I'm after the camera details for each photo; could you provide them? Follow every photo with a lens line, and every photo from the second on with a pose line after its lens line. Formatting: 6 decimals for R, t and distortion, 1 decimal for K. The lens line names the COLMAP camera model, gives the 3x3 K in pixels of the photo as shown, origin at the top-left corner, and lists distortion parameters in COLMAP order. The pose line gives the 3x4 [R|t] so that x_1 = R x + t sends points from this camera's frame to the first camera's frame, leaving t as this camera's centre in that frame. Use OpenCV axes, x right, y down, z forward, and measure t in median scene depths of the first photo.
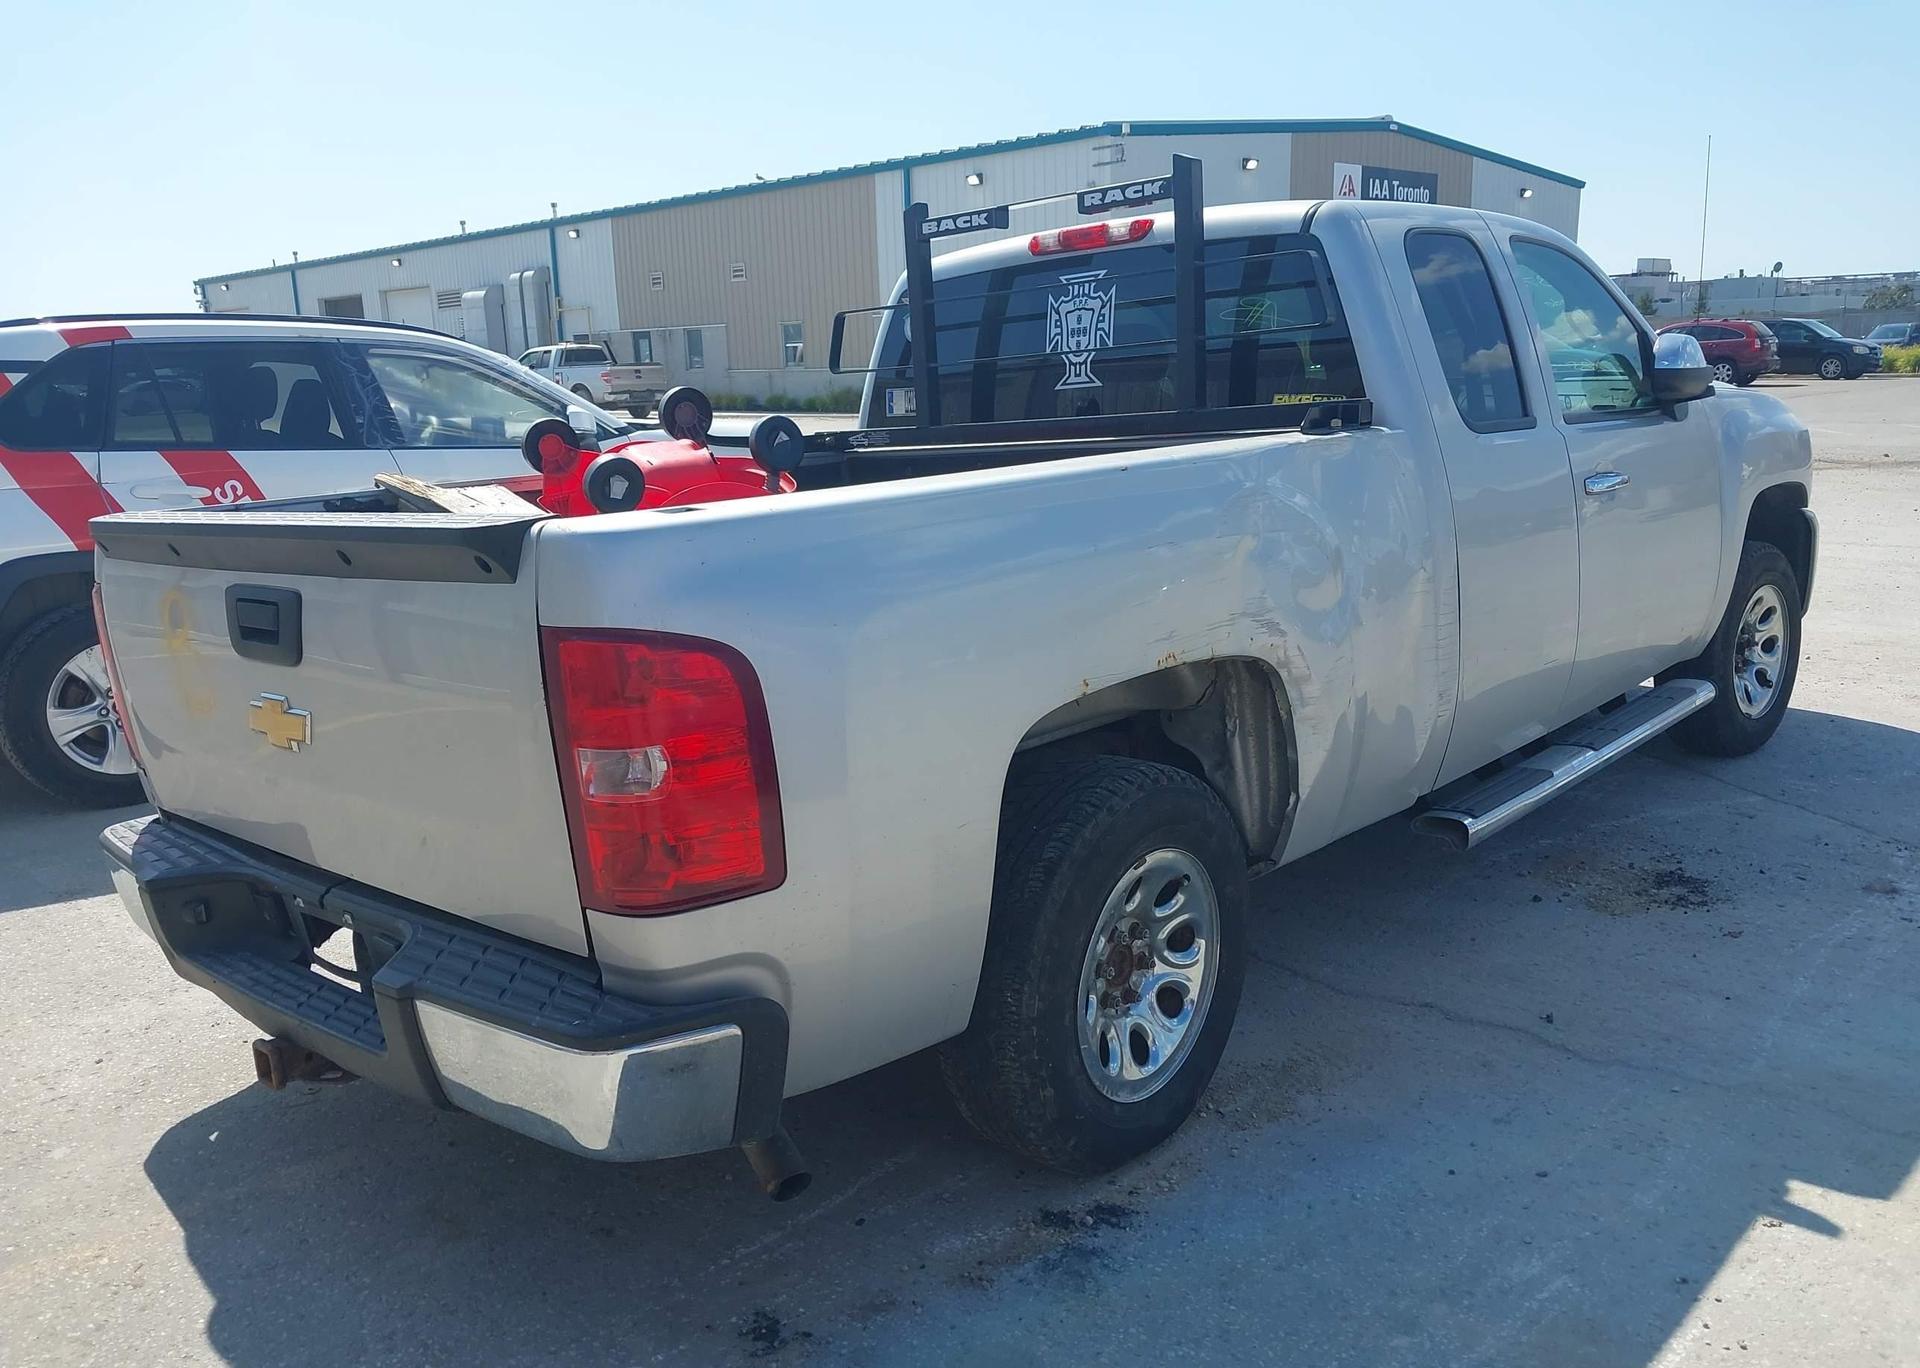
lens RADIAL K [[1515.1, 0, 960.0], [0, 1515.1, 684.0], [0, 0, 1]] dist [-0.010011, 0.006330]
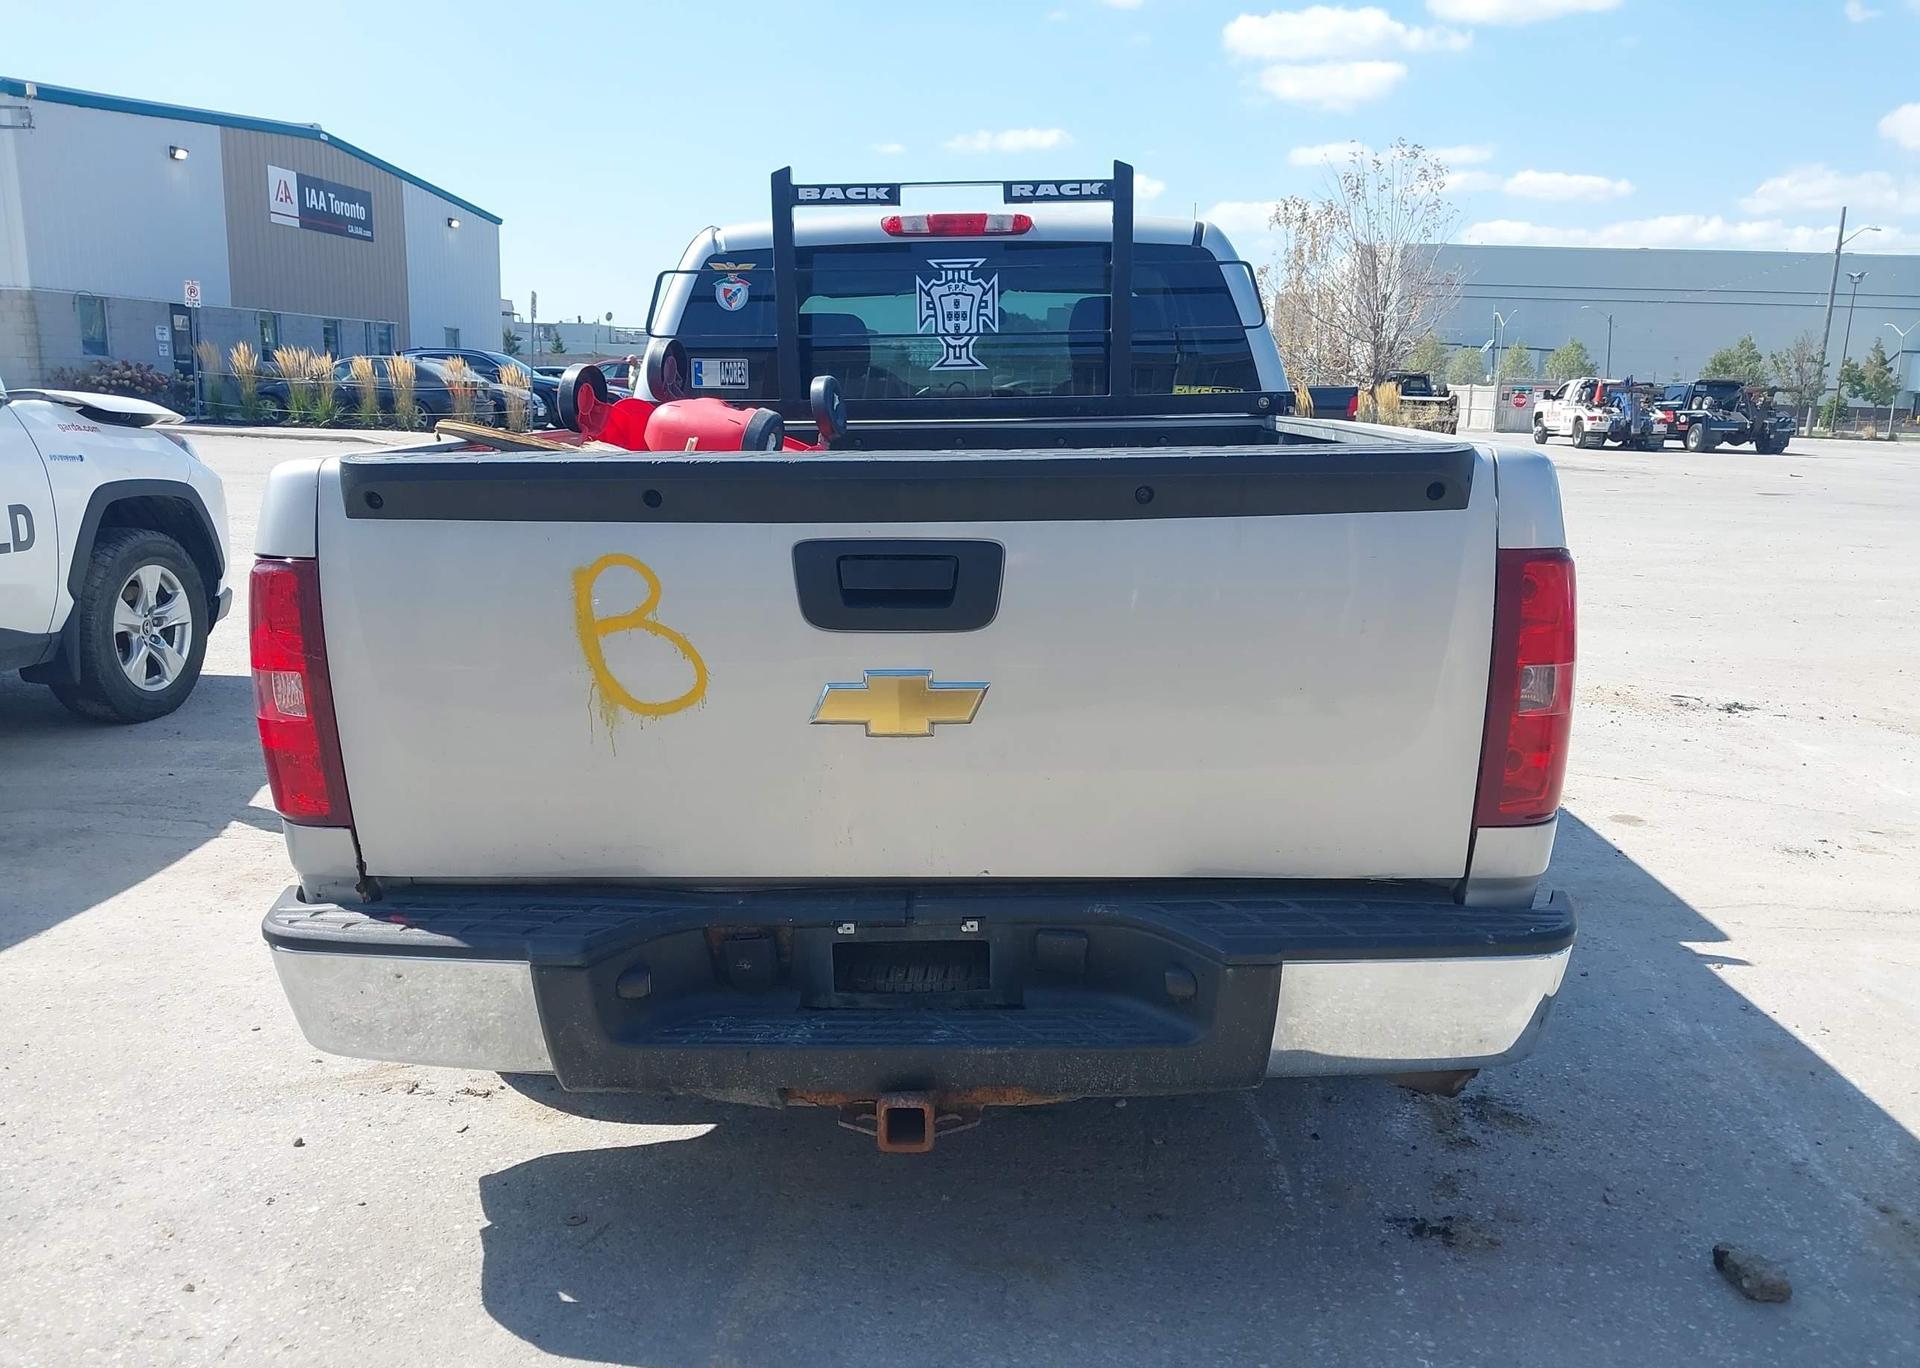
lens RADIAL K [[1508.1, 0, 964.4], [0, 1508.1, 692.2], [0, 0, 1]] dist [-0.005571, 0.006192]
pose [[0.760779, -0.074266, 0.644748, -0.640807], [0.082299, 0.996451, 0.017668, 0.005318], [-0.643772, 0.039620, 0.764191, 0.239182]]
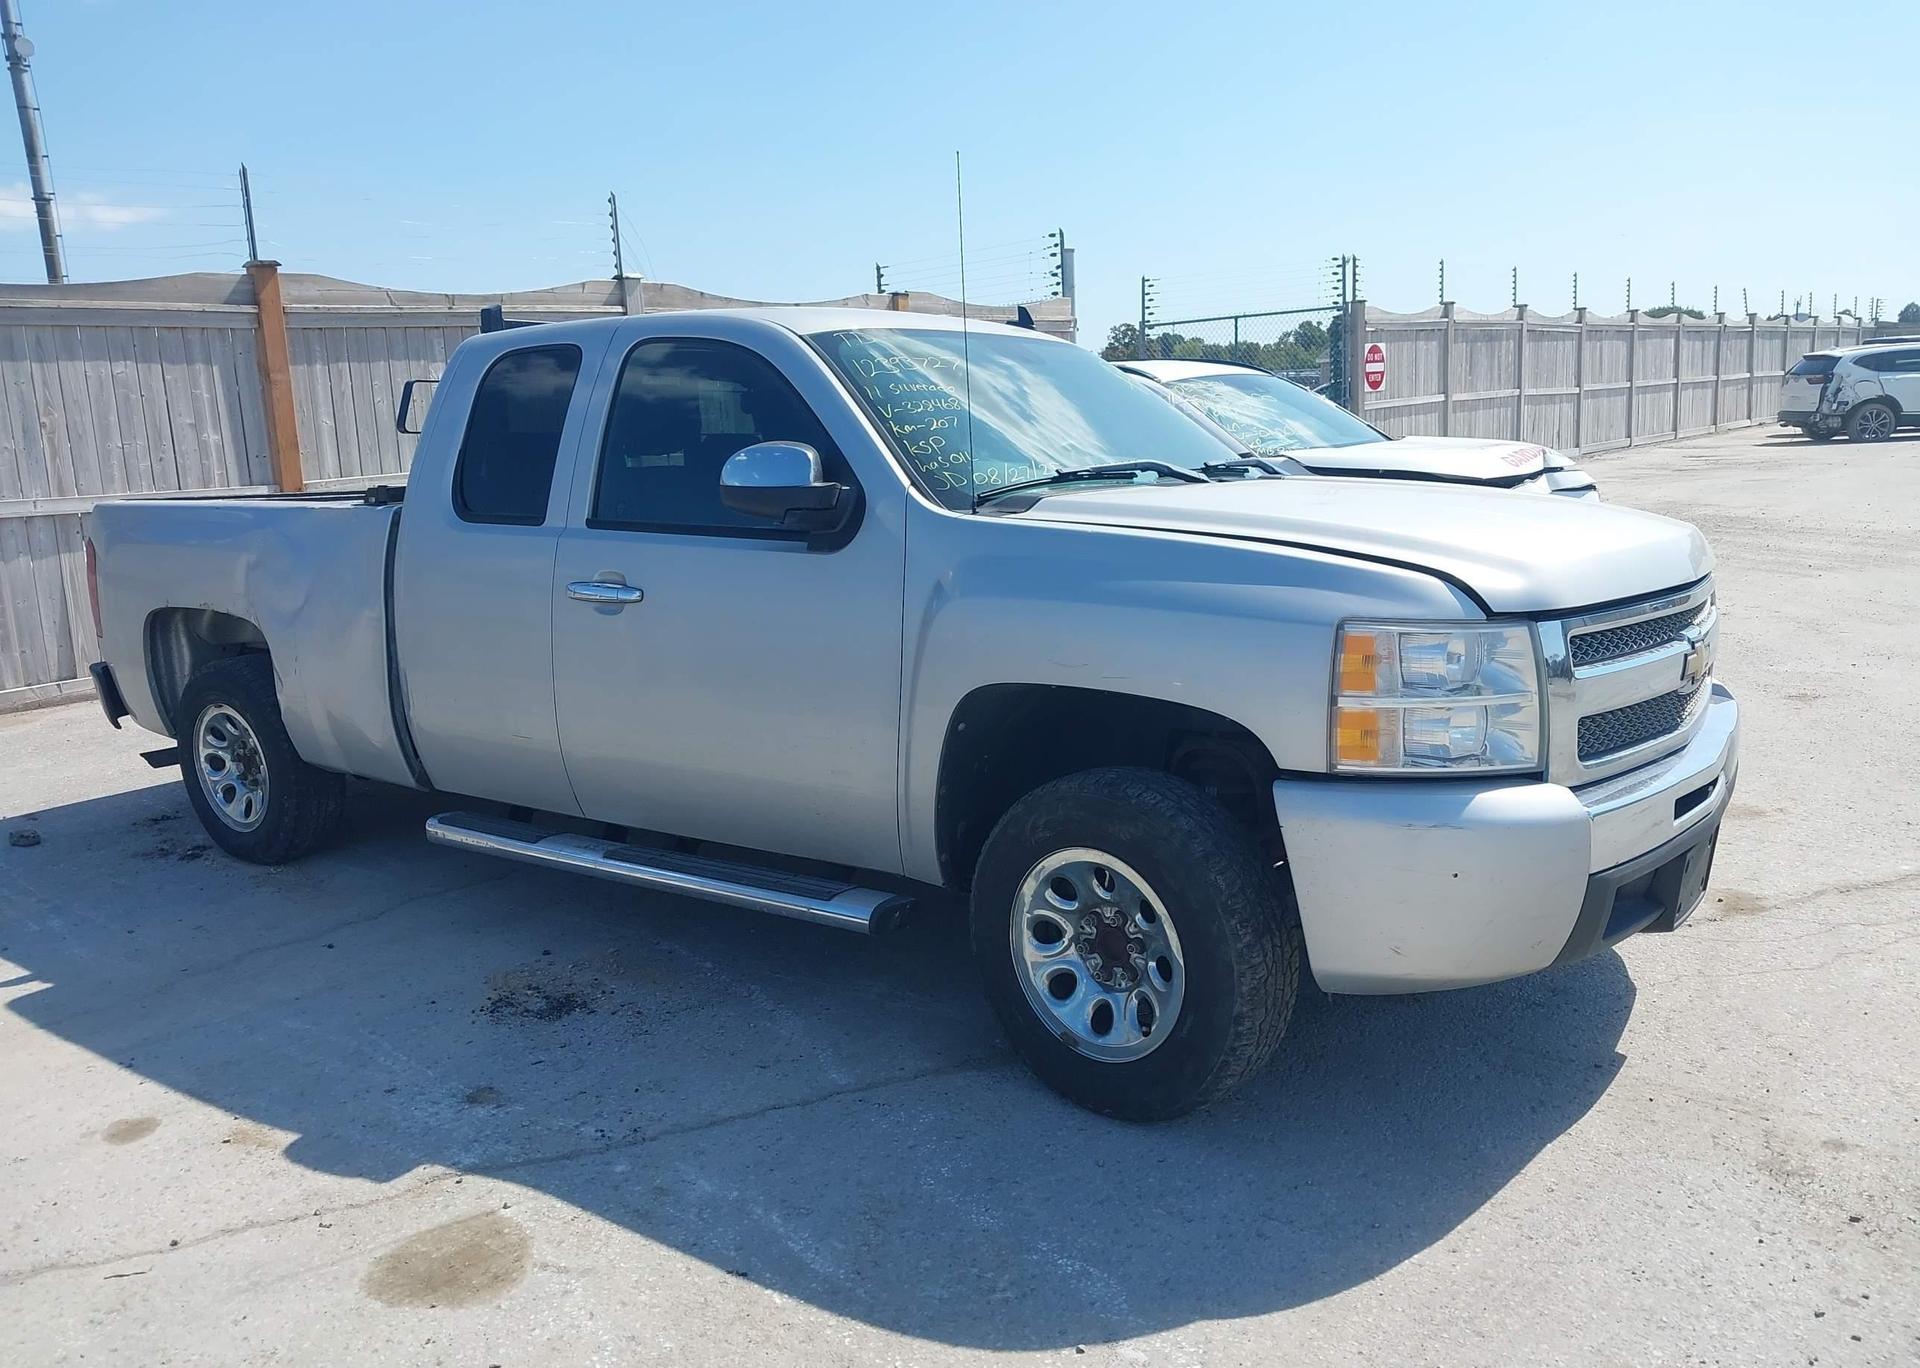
lens RADIAL K [[1508.1, 0, 964.4], [0, 1508.1, 692.2], [0, 0, 1]] dist [-0.005571, 0.006192]
pose [[0.103415, 0.223714, -0.969153, 1.580012], [-0.163812, 0.964902, 0.205253, -0.347219], [0.981056, 0.137533, 0.136433, 1.239118]]
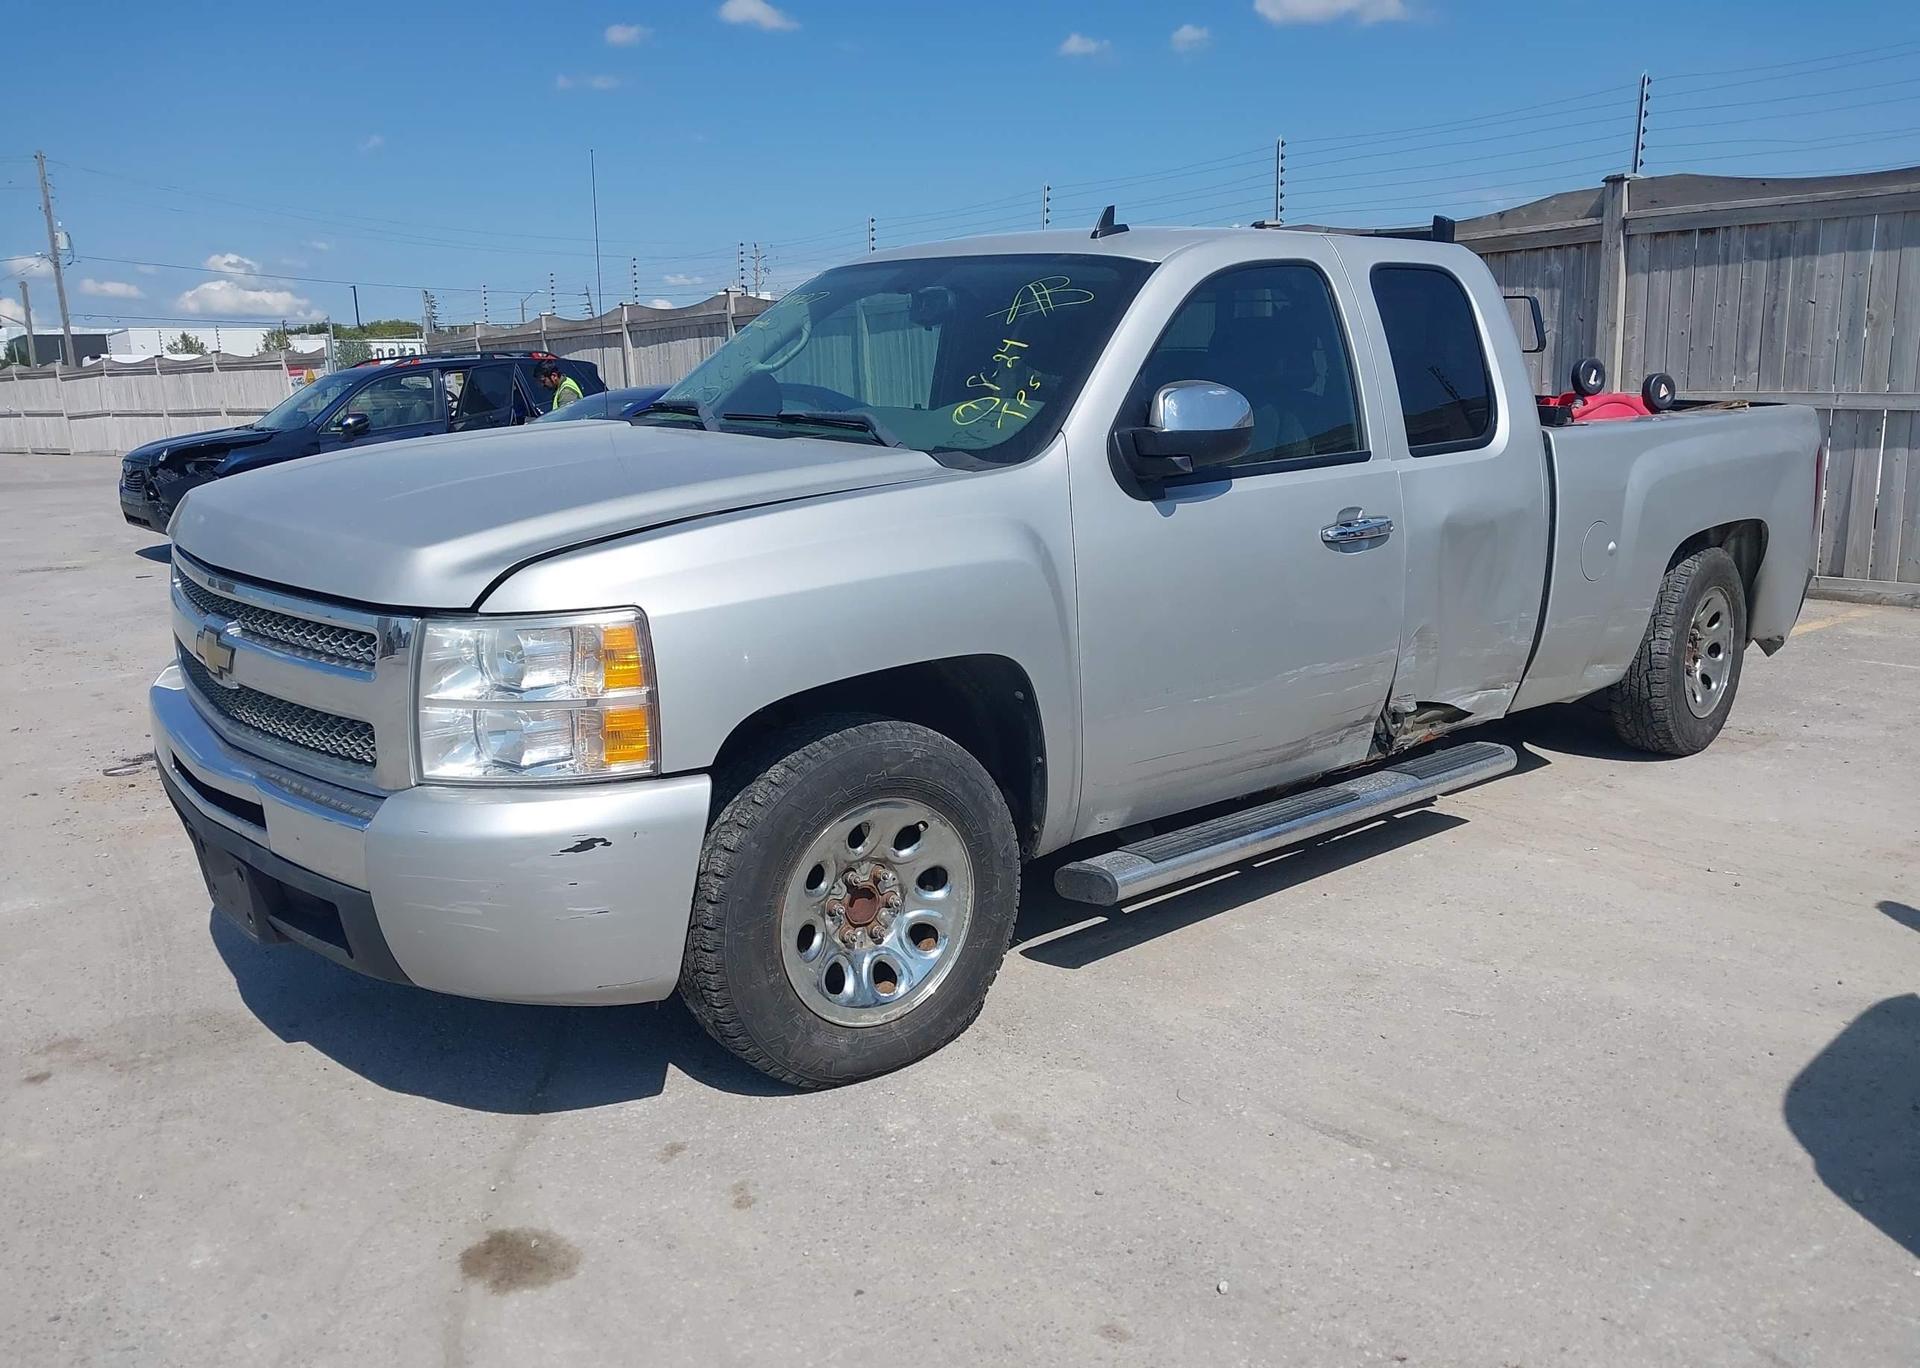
lens RADIAL K [[1508.1, 0, 964.4], [0, 1508.1, 692.2], [0, 0, 1]] dist [-0.005571, 0.006192]
pose [[-0.990758, 0.038146, 0.130164, 0.230813], [0.086574, 0.916586, 0.390353, -0.517024], [-0.104416, 0.398014, -0.911418, 2.504165]]
